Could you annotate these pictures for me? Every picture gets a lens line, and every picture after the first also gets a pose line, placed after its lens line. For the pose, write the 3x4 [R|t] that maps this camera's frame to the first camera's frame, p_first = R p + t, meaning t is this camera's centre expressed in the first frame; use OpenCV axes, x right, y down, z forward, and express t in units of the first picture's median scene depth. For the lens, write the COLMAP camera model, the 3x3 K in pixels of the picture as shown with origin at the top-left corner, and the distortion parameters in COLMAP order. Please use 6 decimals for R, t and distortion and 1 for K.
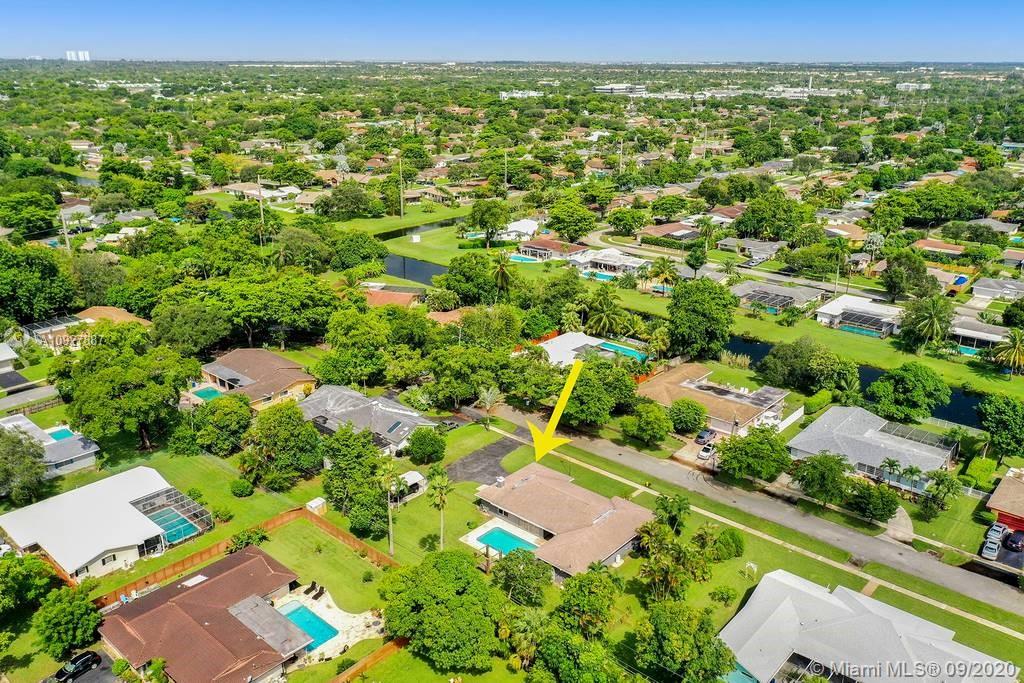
lens RADIAL K [[836.1, 0, 512.5], [0, 836.1, 342.6], [0, 0, 1]] dist [0.010733, 0.005986]
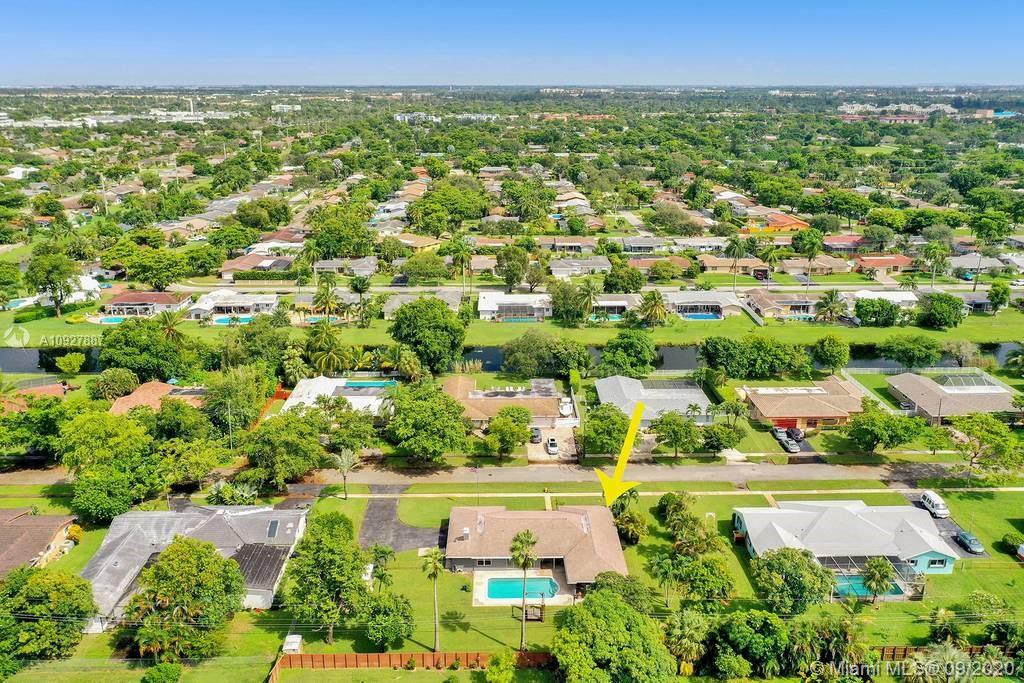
lens RADIAL K [[836.1, 0, 512.4], [0, 836.1, 340.3], [0, 0, 1]] dist [0.010733, 0.005986]
pose [[0.722199, -0.203962, 0.660929, -0.433241], [0.222561, 0.973242, 0.057149, -0.066818], [-0.654901, 0.105824, 0.748269, 0.195060]]
